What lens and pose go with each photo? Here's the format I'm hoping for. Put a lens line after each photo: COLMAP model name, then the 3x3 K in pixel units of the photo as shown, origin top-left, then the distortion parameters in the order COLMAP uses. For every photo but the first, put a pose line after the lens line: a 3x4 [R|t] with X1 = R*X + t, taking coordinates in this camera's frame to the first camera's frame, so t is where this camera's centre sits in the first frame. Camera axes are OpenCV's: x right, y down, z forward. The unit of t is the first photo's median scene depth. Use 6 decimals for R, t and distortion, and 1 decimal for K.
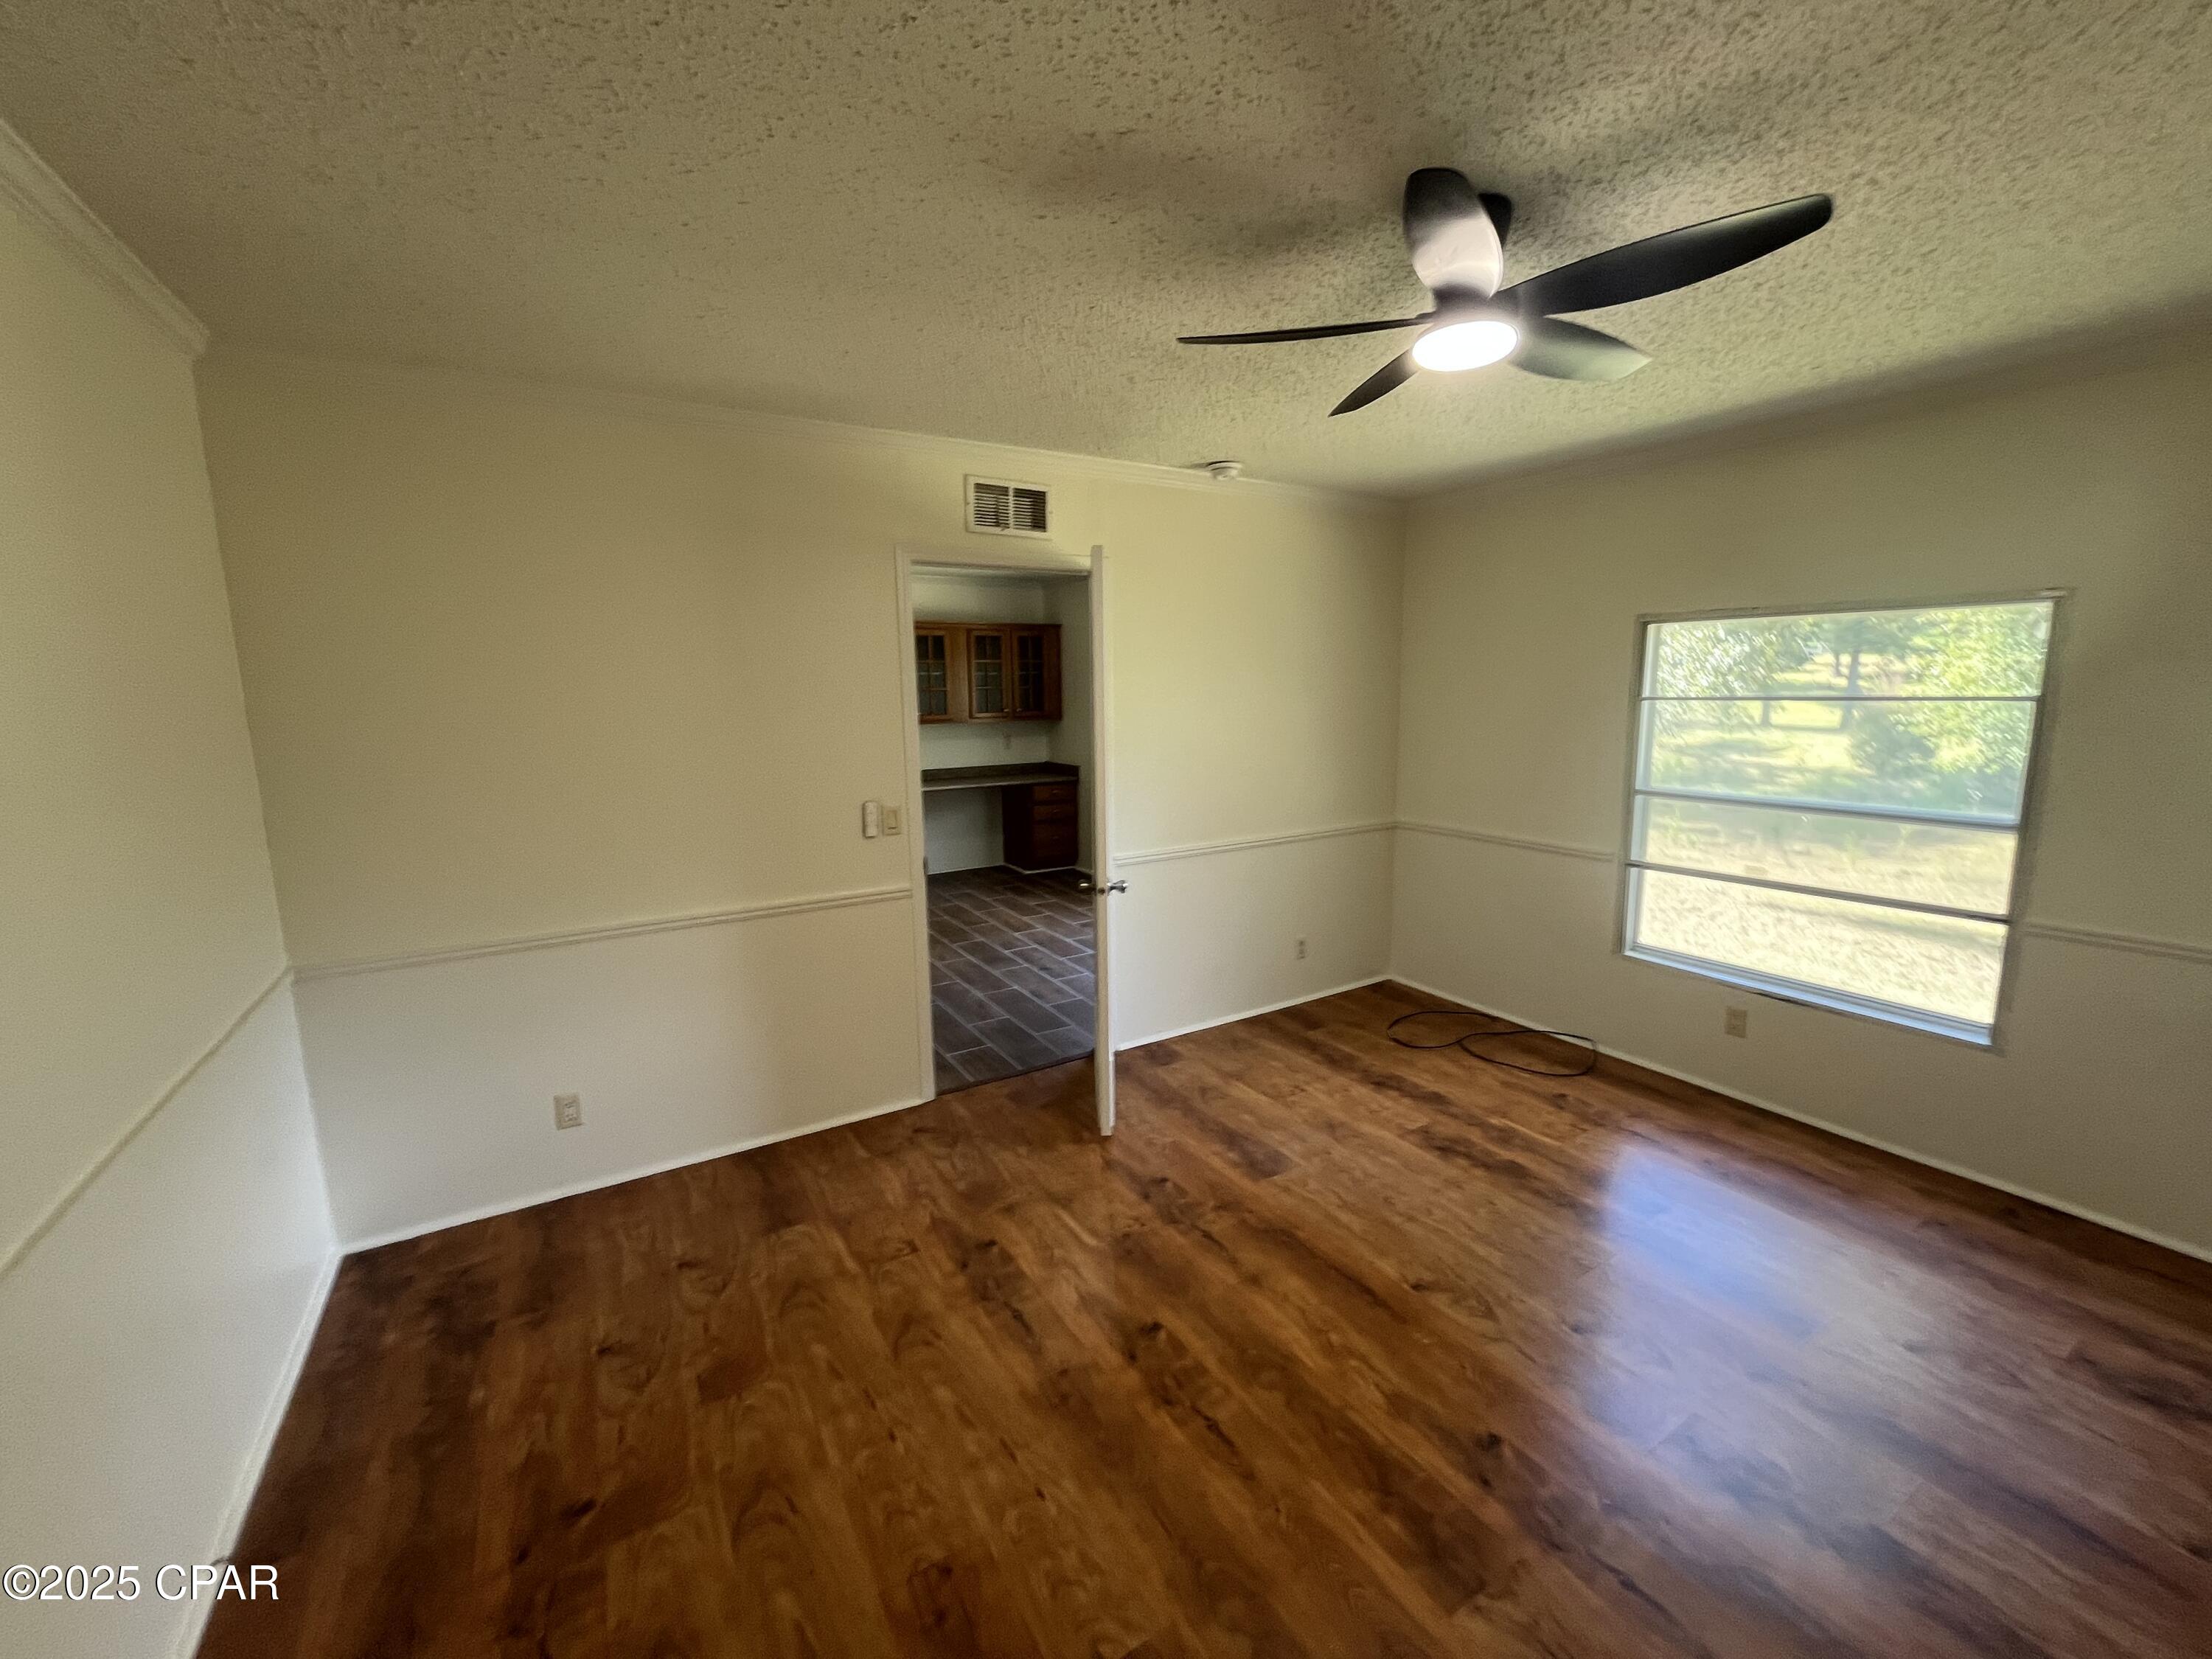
lens RADIAL K [[898.6, 0, 1106.3], [0, 898.6, 823.4], [0, 0, 1]] dist [-0.000547, -0.000084]
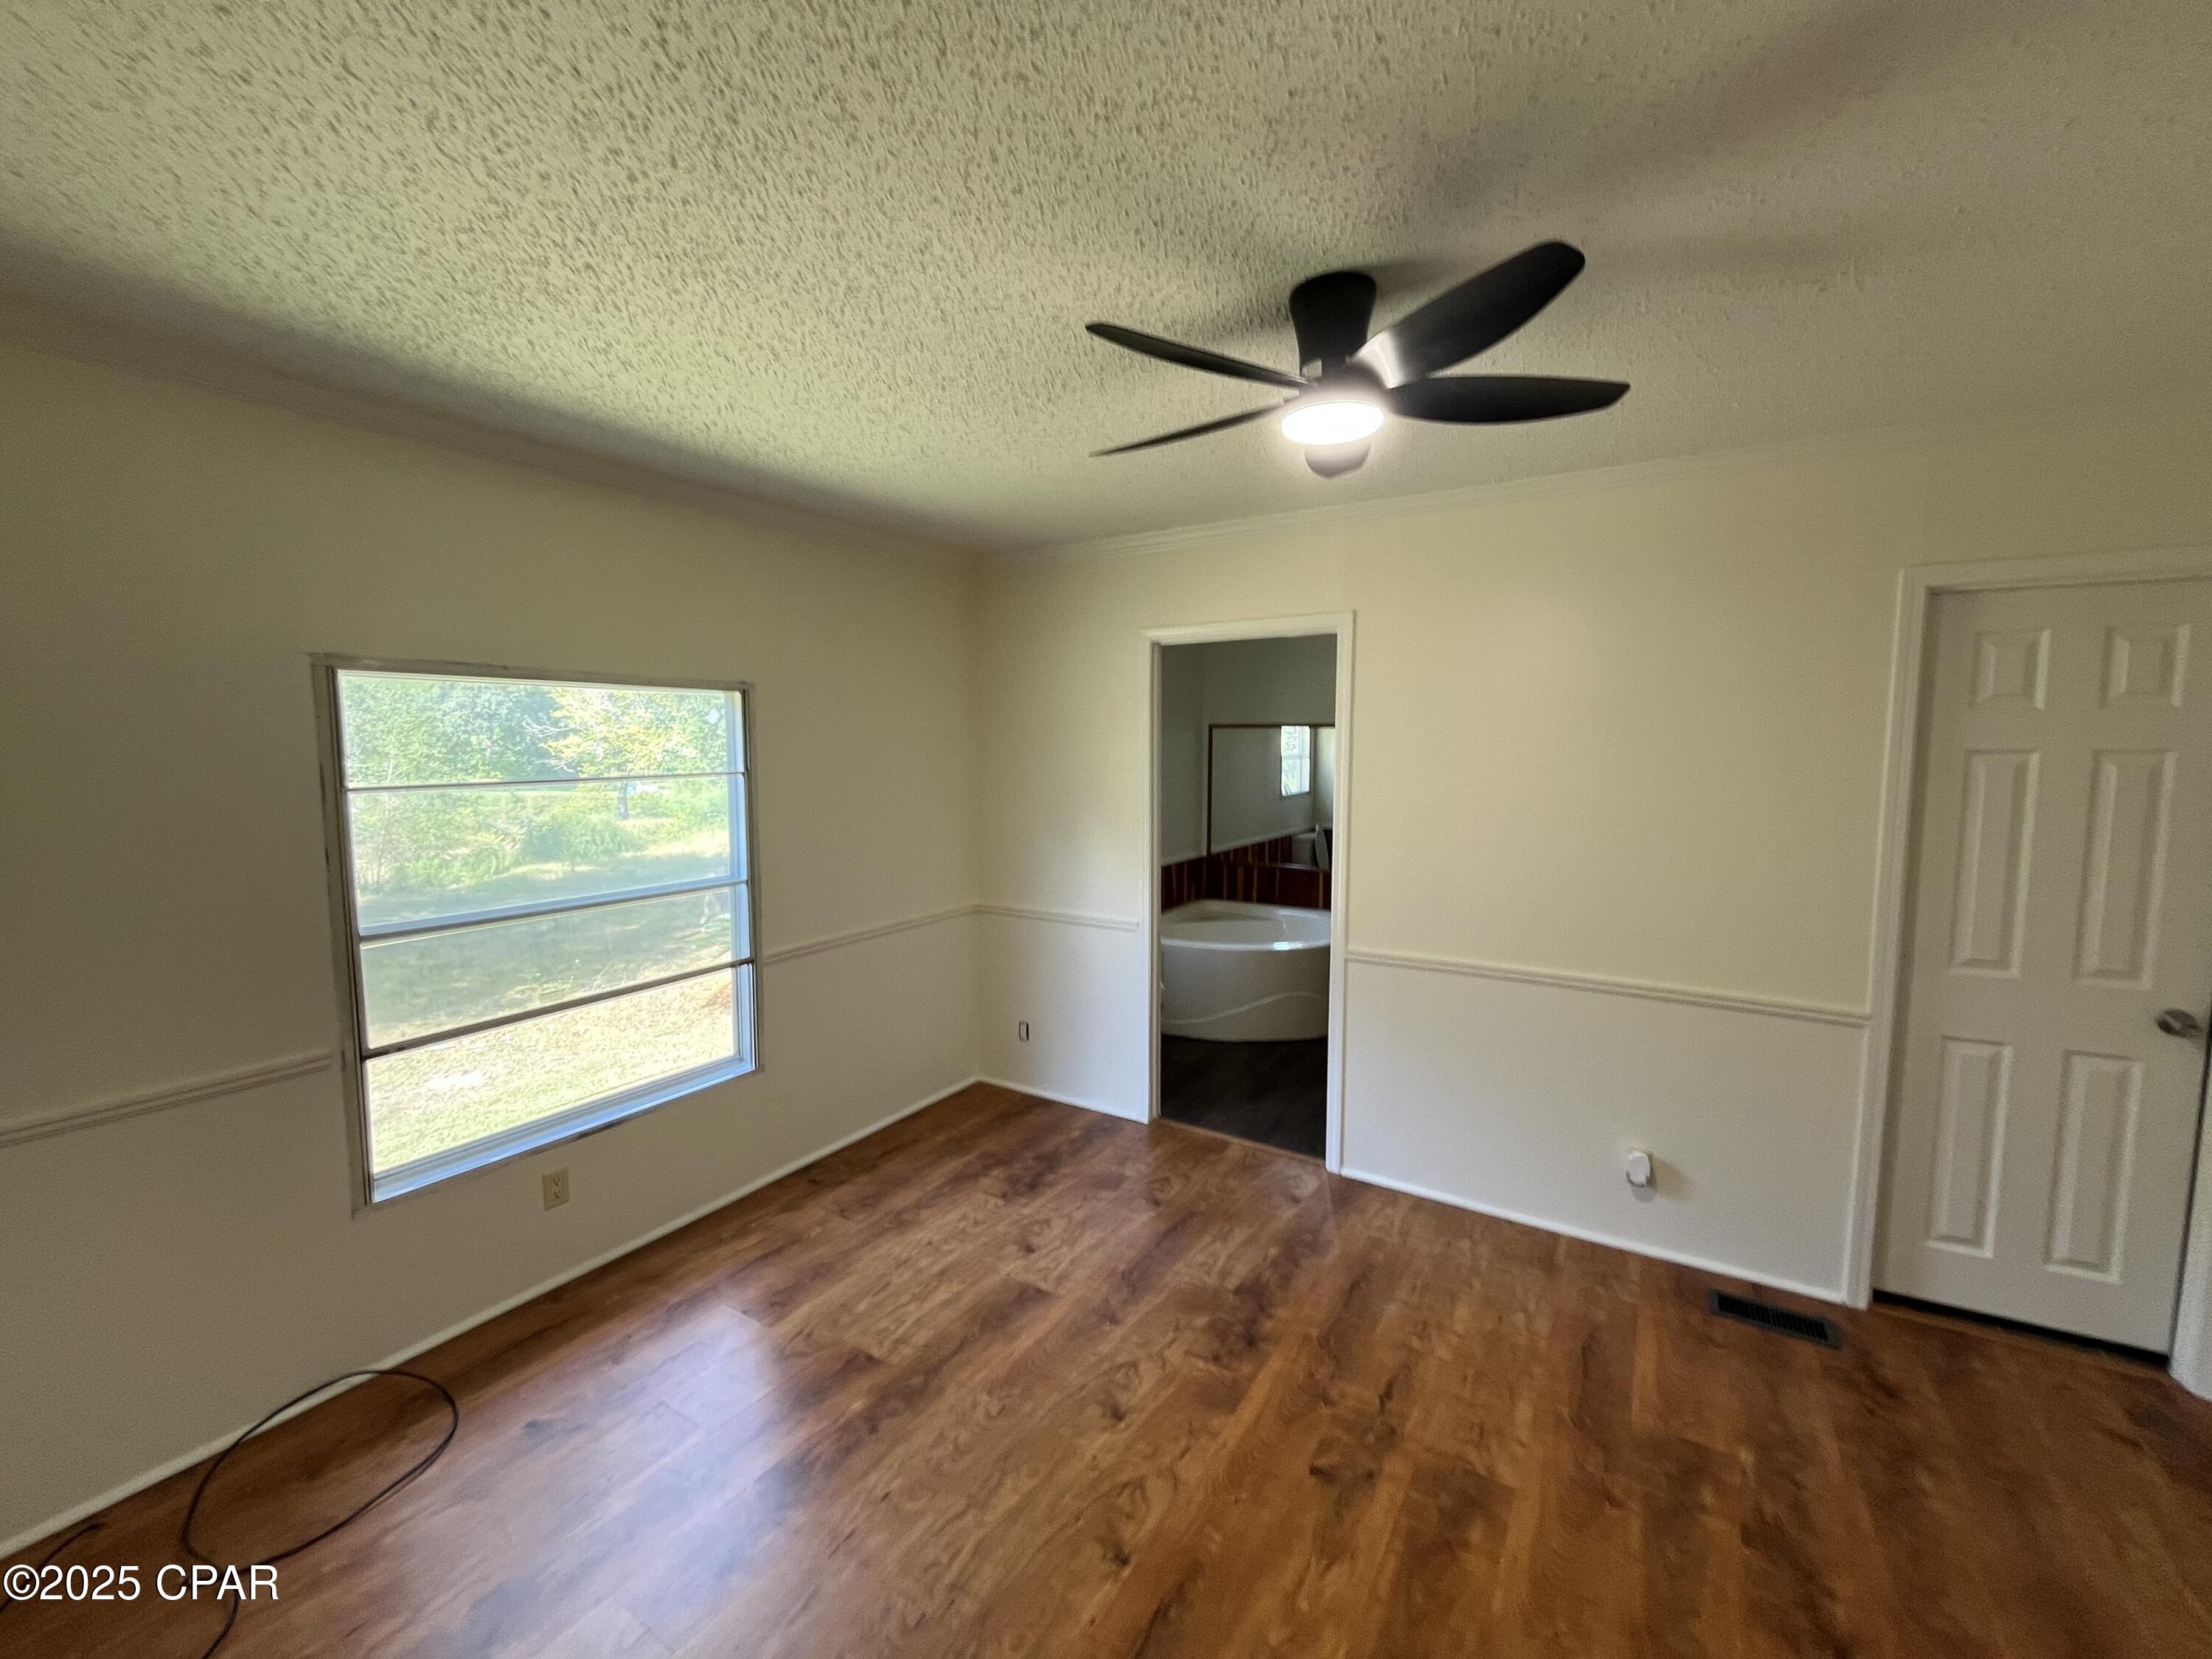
lens RADIAL K [[898.6, 0, 1106.3], [0, 898.6, 823.4], [0, 0, 1]] dist [-0.000547, -0.000084]
pose [[-0.445091, -0.071826, 0.892600, -0.251709], [0.138402, 0.979283, 0.147815, -0.184243], [-0.884725, 0.189329, -0.425930, 1.095011]]
